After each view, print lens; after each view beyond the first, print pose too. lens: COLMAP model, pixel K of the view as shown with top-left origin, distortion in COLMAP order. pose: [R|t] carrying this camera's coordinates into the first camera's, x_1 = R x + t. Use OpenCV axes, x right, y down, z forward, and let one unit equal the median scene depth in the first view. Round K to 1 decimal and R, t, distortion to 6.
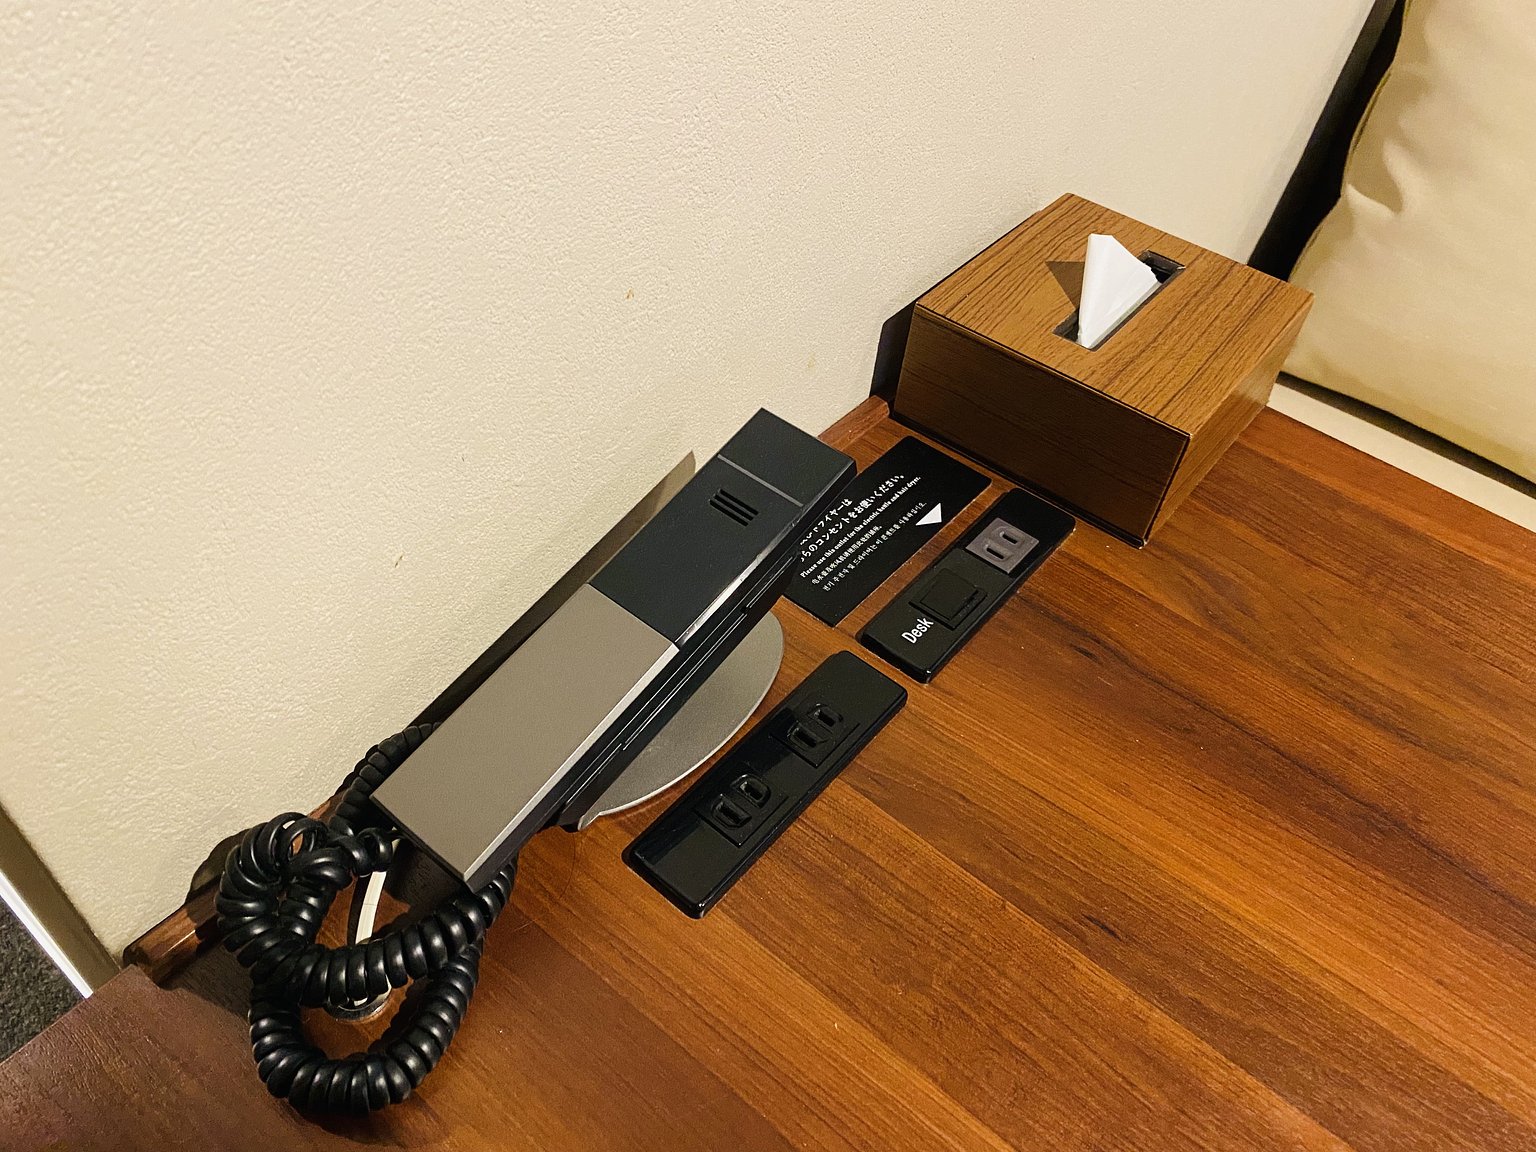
lens RADIAL K [[1178.0, 0, 759.7], [0, 1178.0, 580.5], [0, 0, 1]] dist [0.040807, -0.022338]
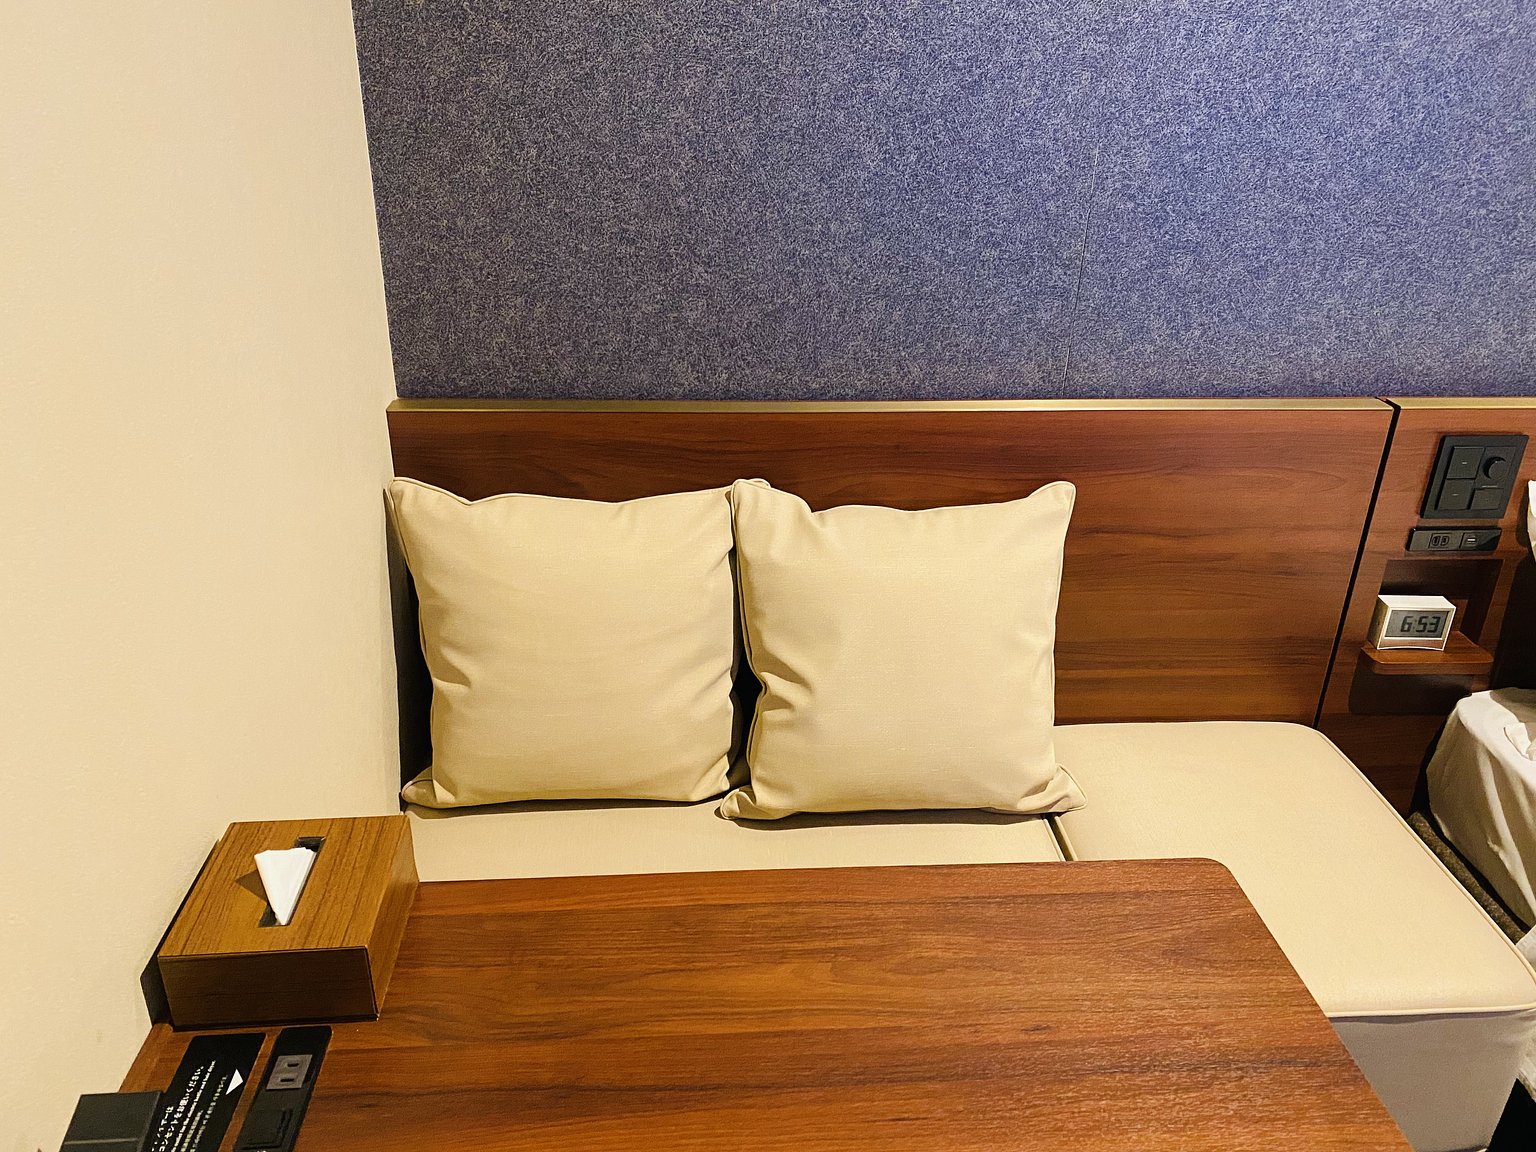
lens RADIAL K [[1178.0, 0, 756.1], [0, 1178.0, 572.1], [0, 0, 1]] dist [0.040807, -0.022338]
pose [[0.734330, -0.352312, 0.580203, -0.011562], [0.527368, 0.834267, -0.160875, -0.004004], [-0.427366, 0.424116, 0.798426, -0.701144]]
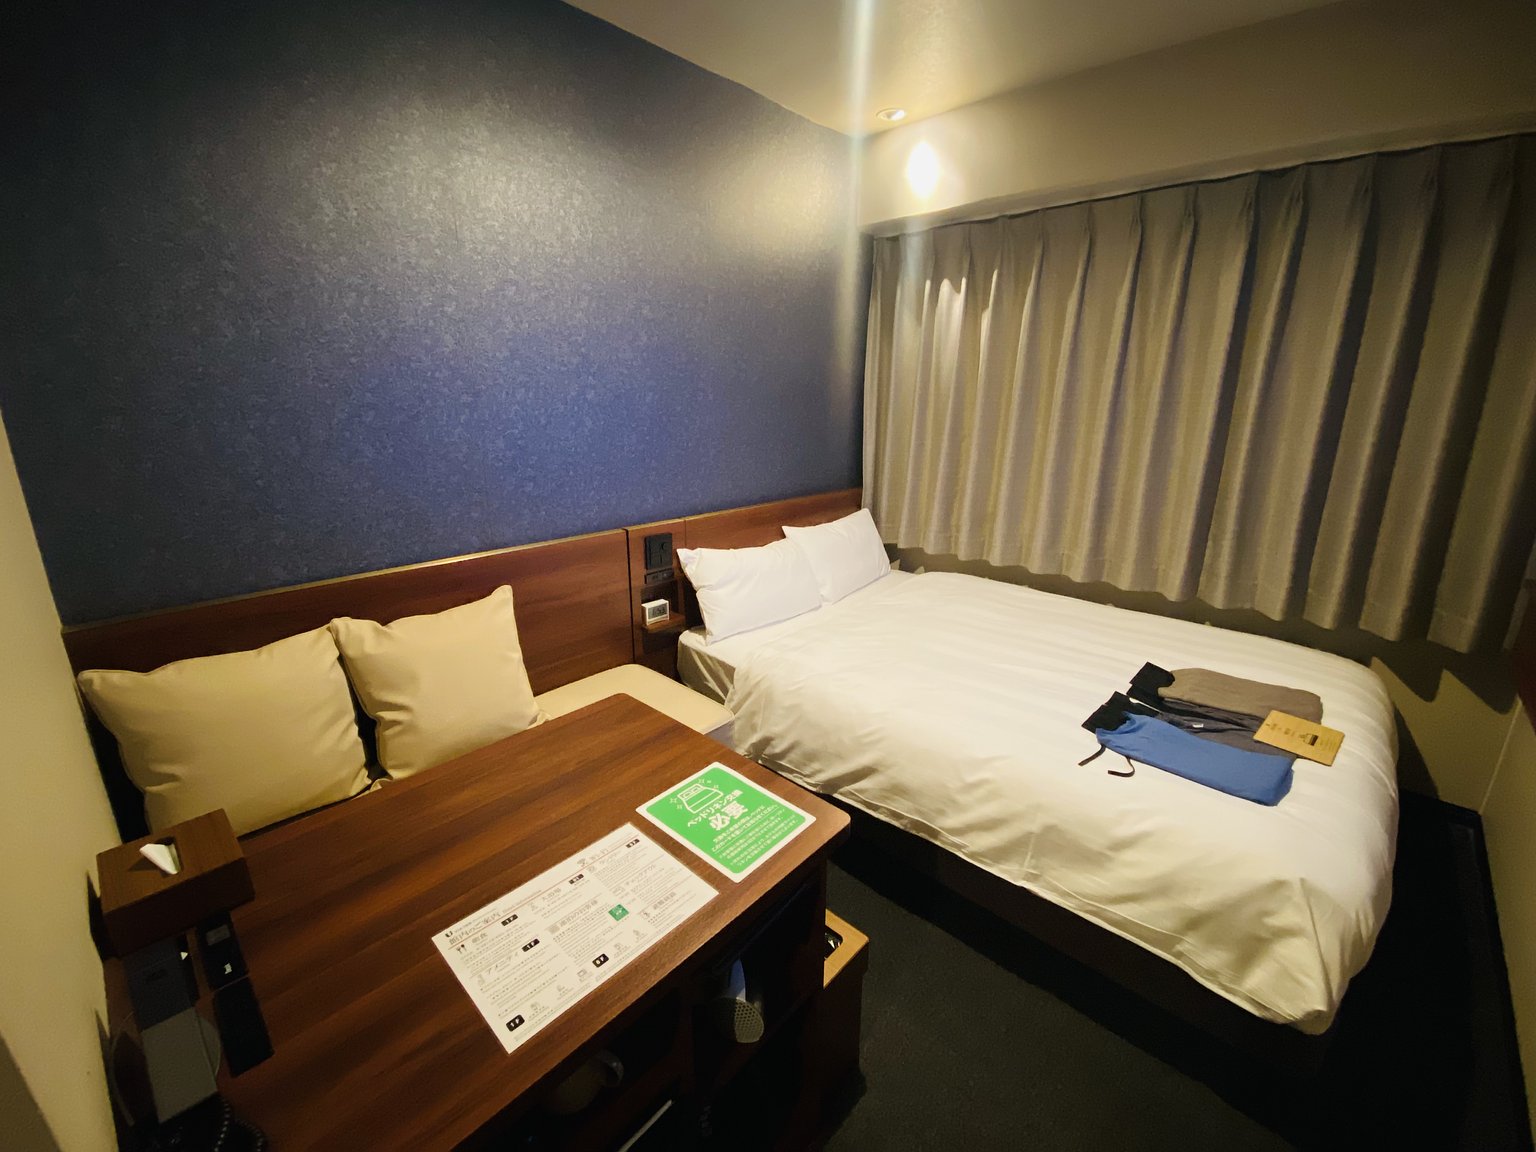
lens RADIAL K [[630.0, 0, 773.6], [0, 630.0, 572.6], [0, 0, 1]] dist [-0.021606, -0.000377]
pose [[0.062587, -0.355177, 0.932702, -0.714711], [0.726851, 0.656639, 0.201277, 0.066659], [-0.683937, 0.665338, 0.299258, -0.841623]]
